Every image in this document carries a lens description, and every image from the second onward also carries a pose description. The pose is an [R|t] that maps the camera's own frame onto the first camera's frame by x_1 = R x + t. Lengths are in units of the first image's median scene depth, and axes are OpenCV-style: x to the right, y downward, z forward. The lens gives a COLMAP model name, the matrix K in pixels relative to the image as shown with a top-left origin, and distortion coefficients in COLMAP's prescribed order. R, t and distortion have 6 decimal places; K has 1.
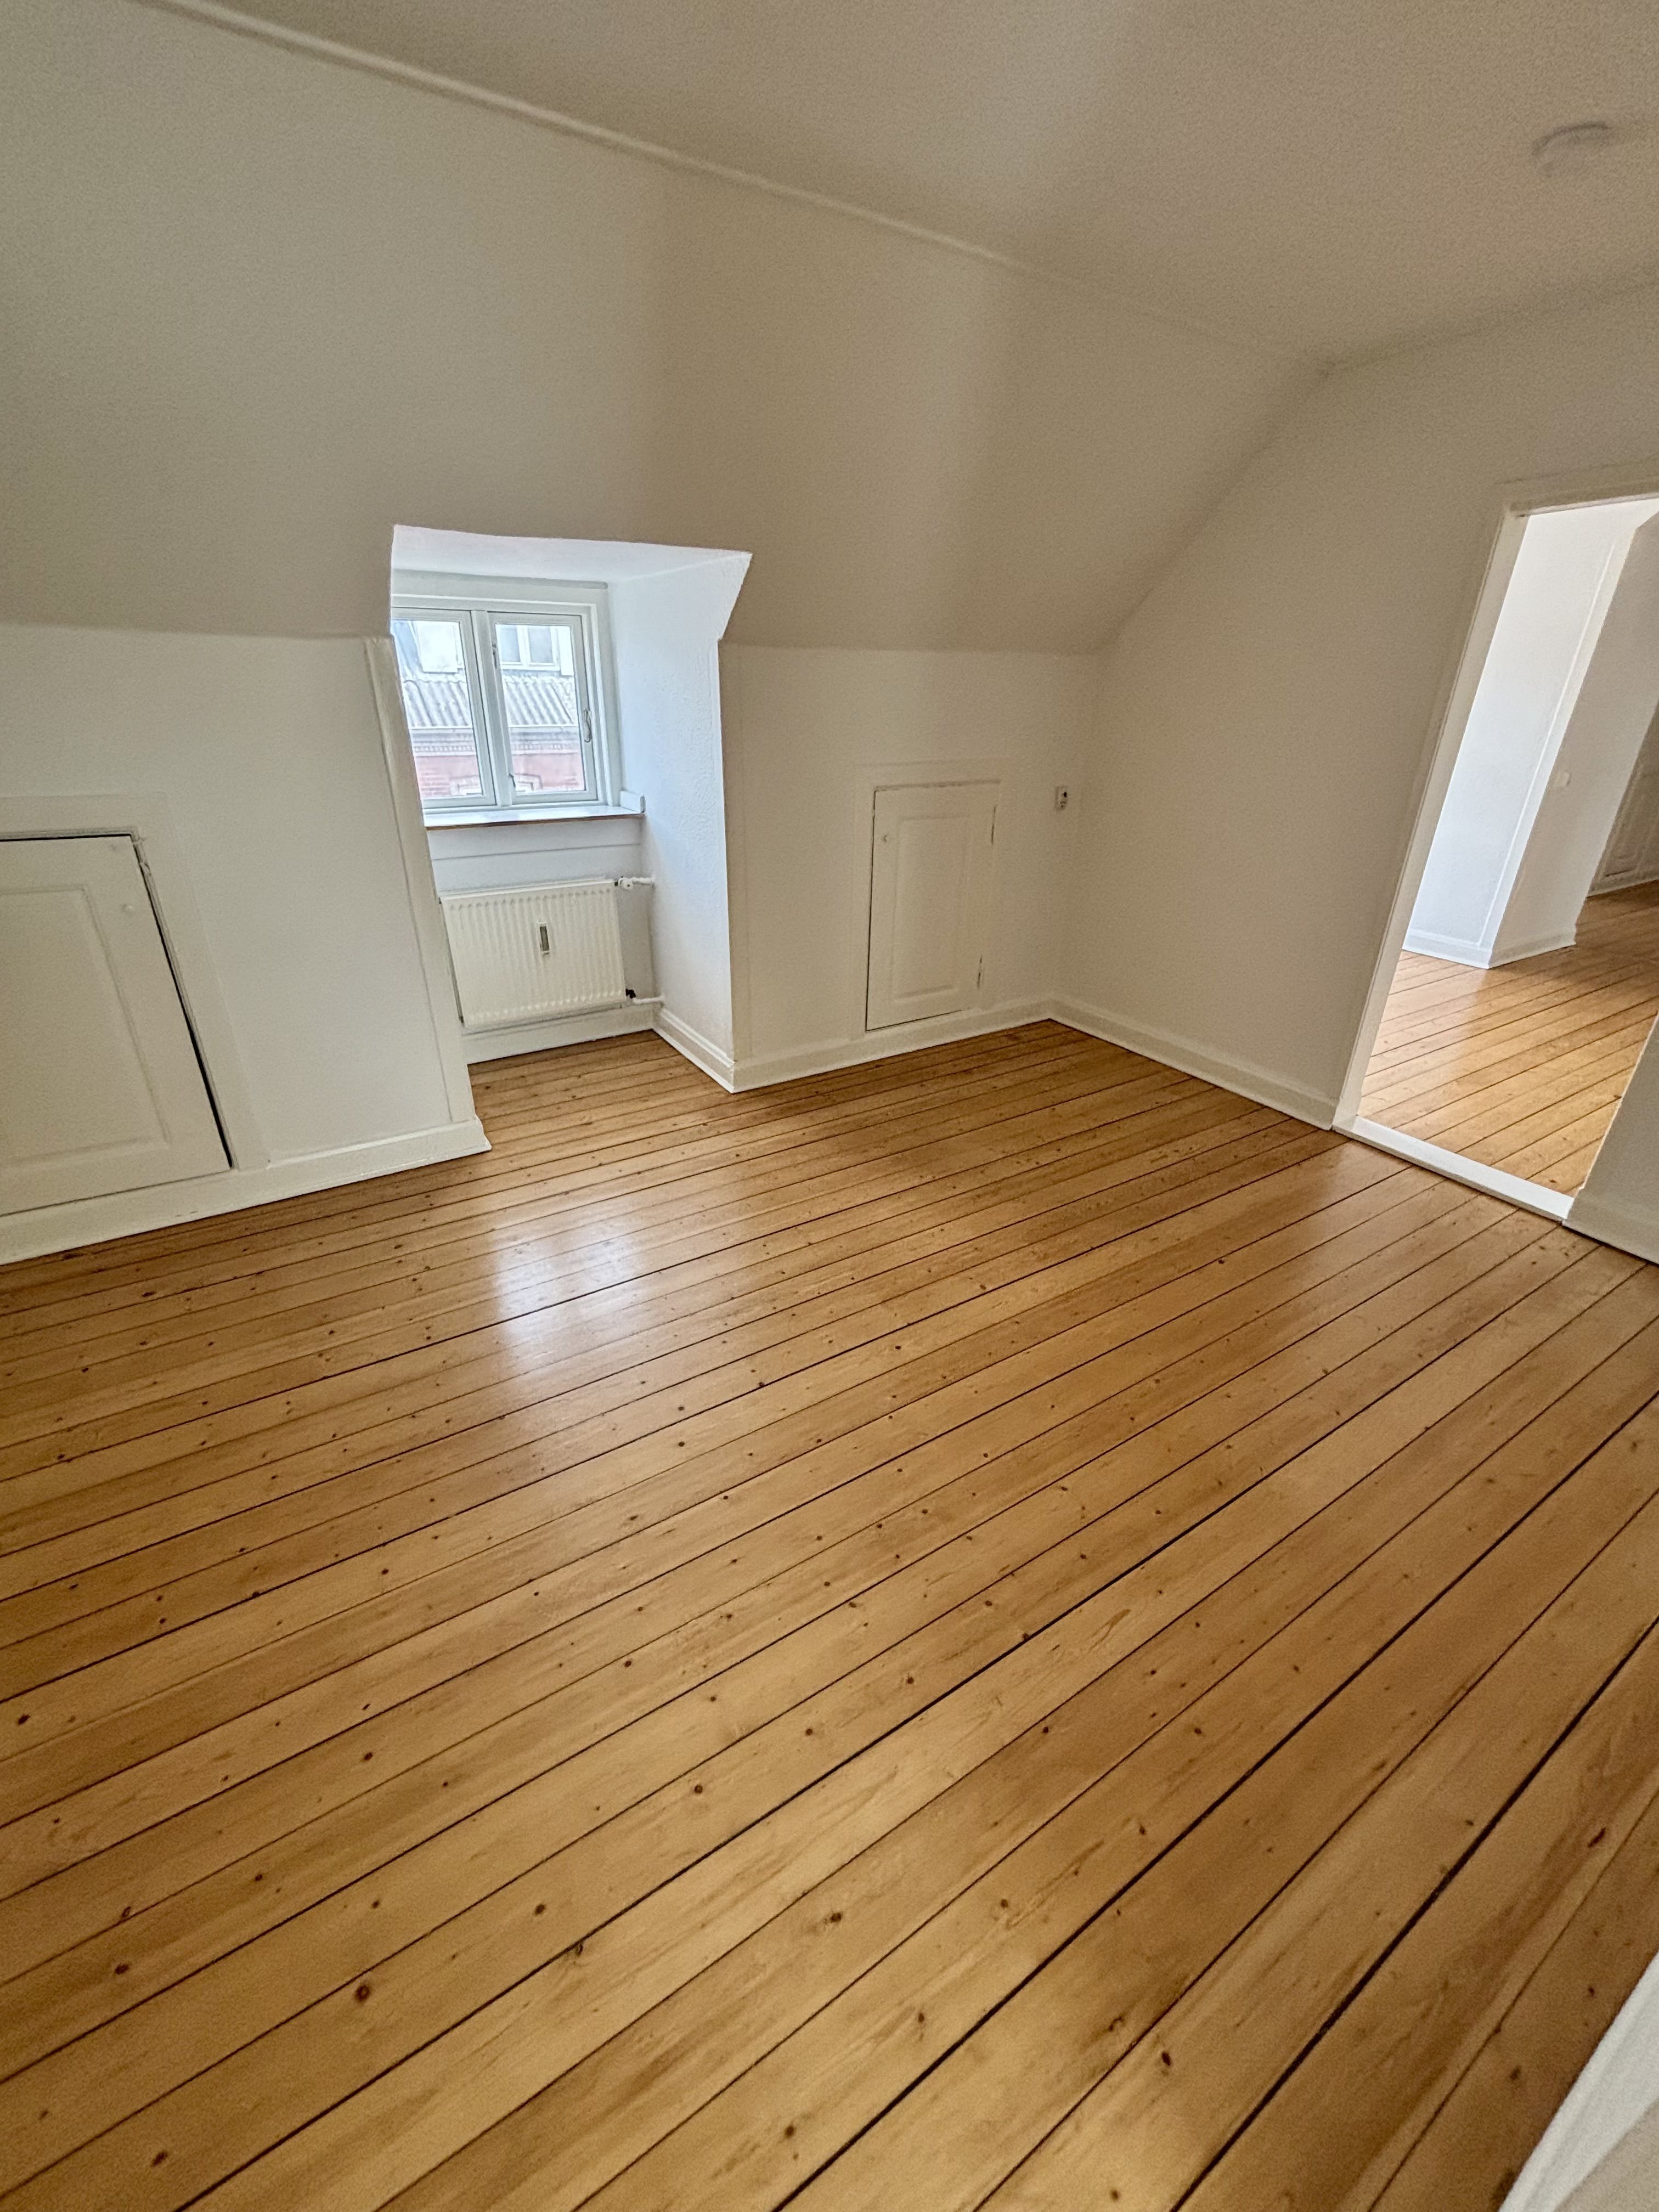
lens RADIAL K [[890.1, 0, 827.2], [0, 890.1, 1101.6], [0, 0, 1]] dist [0.001547, -0.000283]
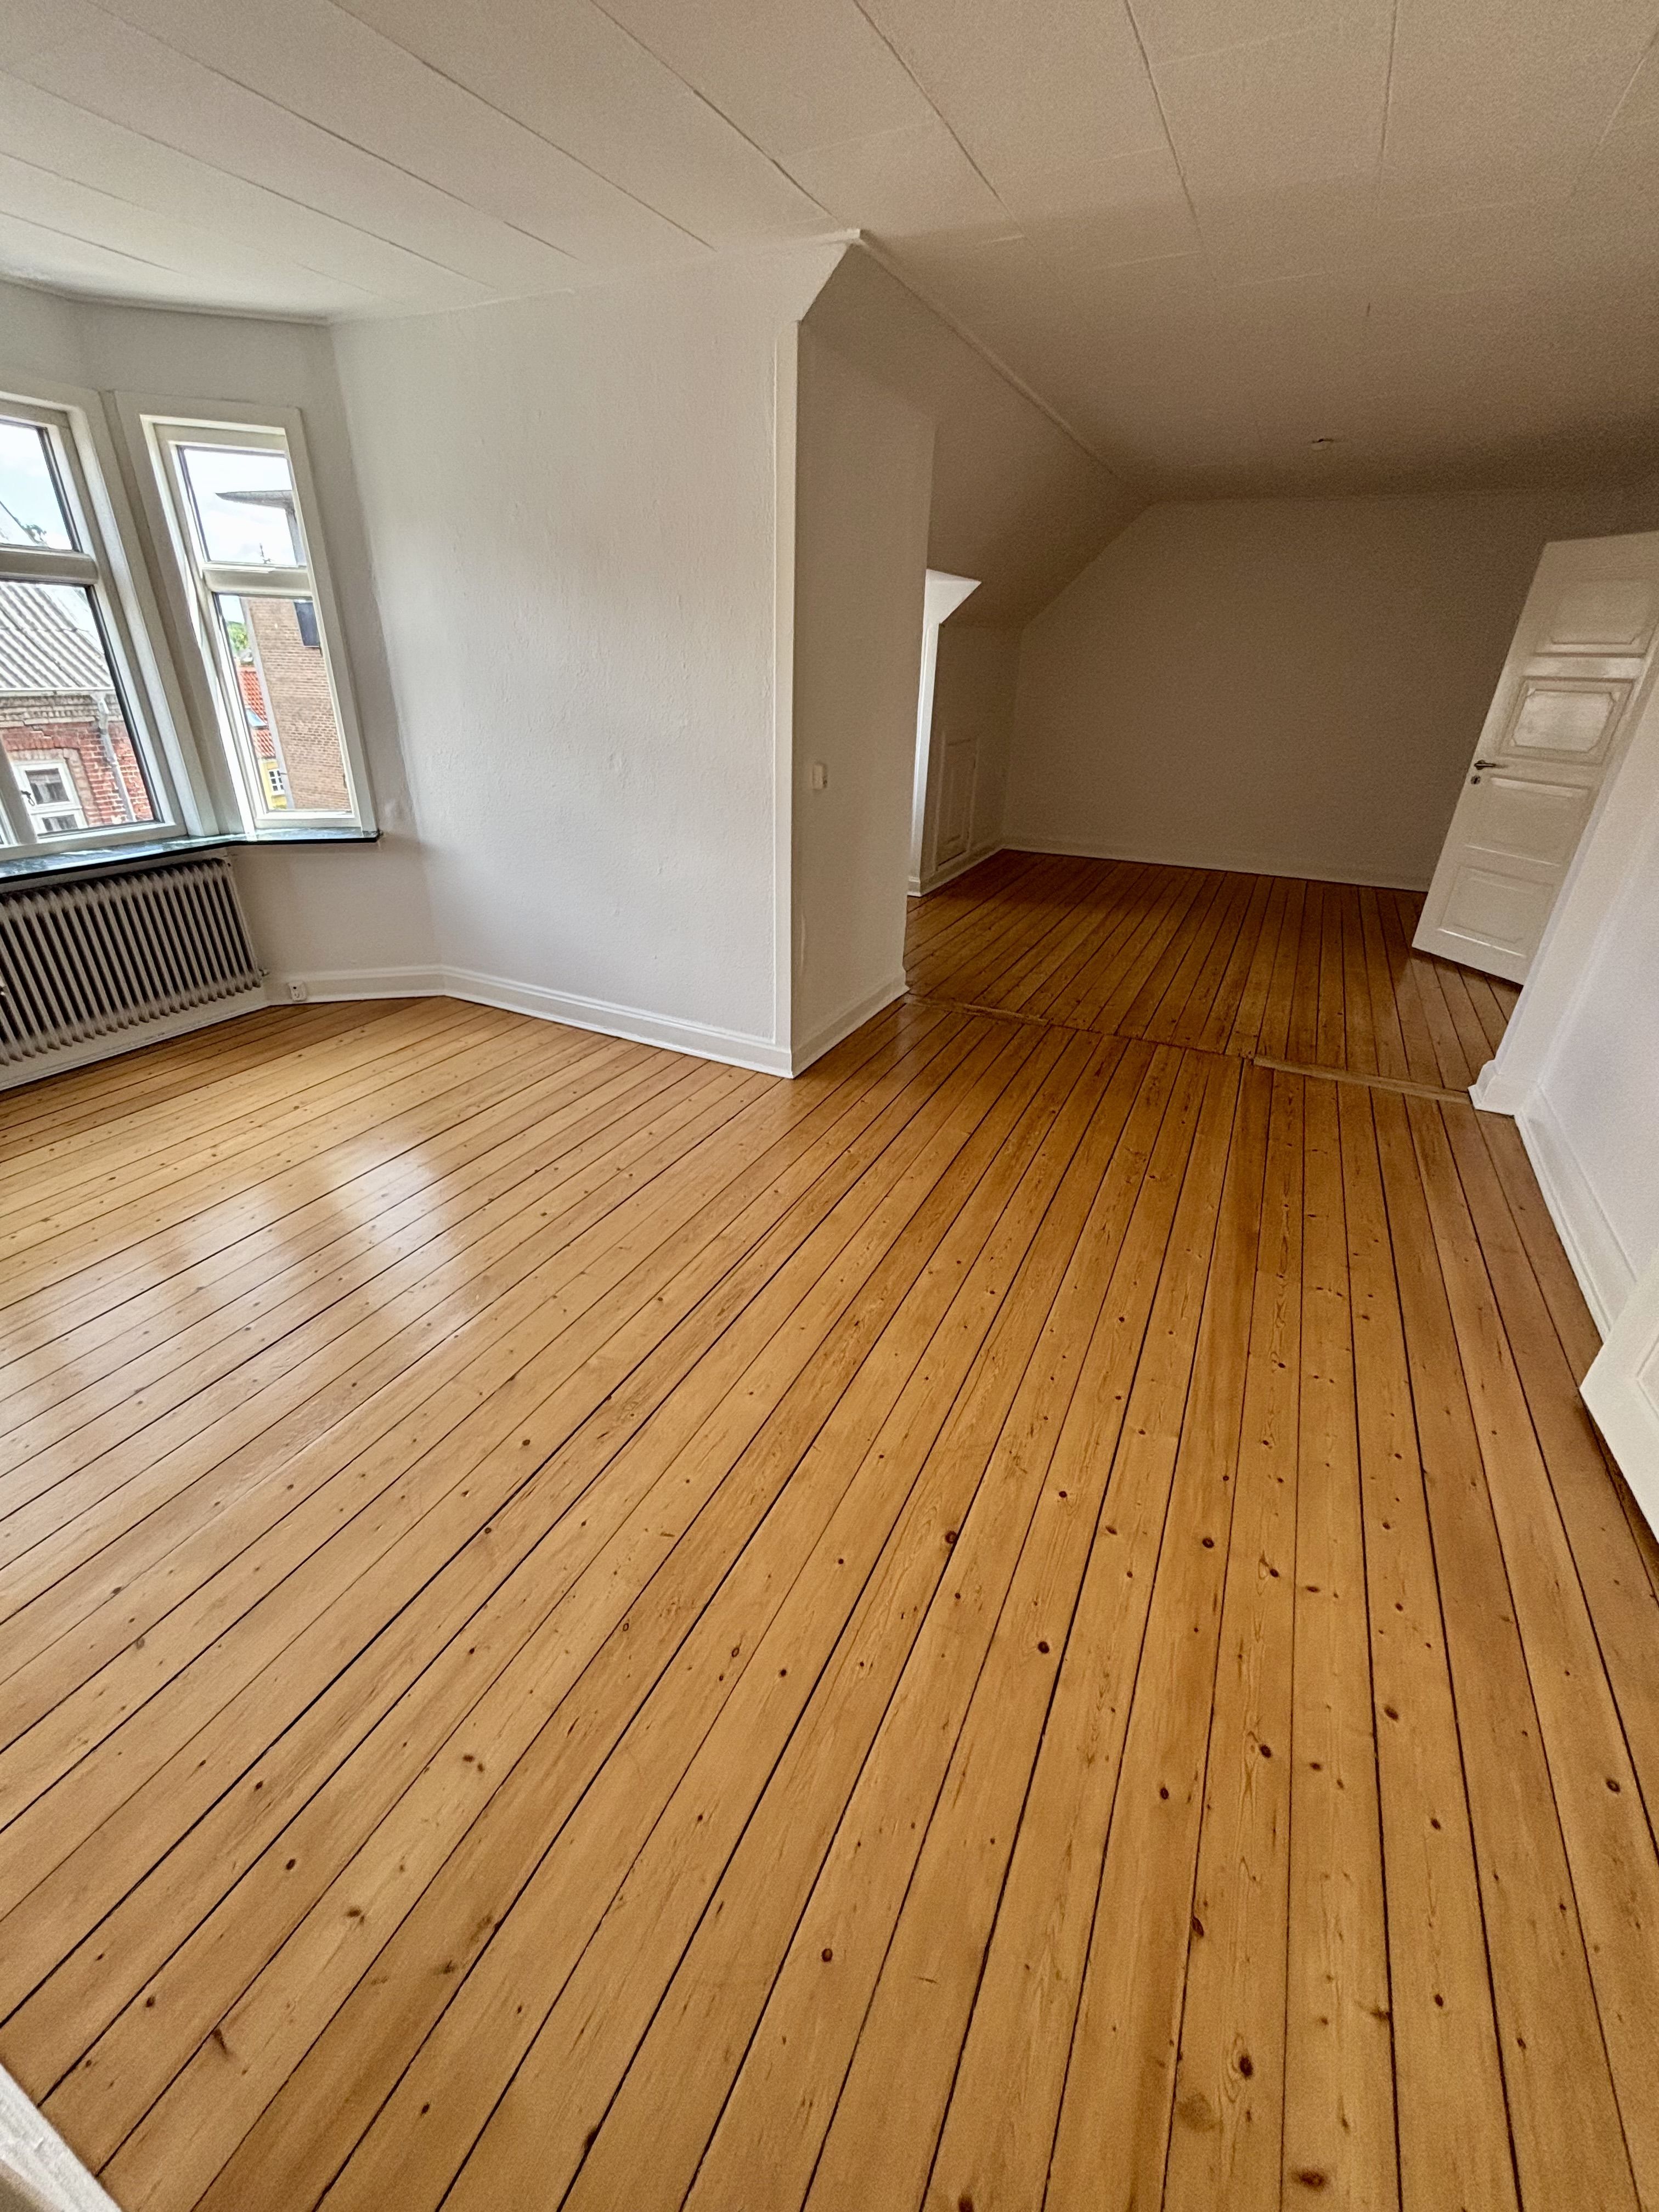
lens RADIAL K [[890.1, 0, 825.1], [0, 890.1, 1108.7], [0, 0, 1]] dist [0.001547, -0.000283]
pose [[0.851971, -0.237937, 0.466403, 0.553601], [0.219633, 0.971027, 0.094173, -0.223281], [-0.475297, 0.022204, 0.879545, 0.515971]]
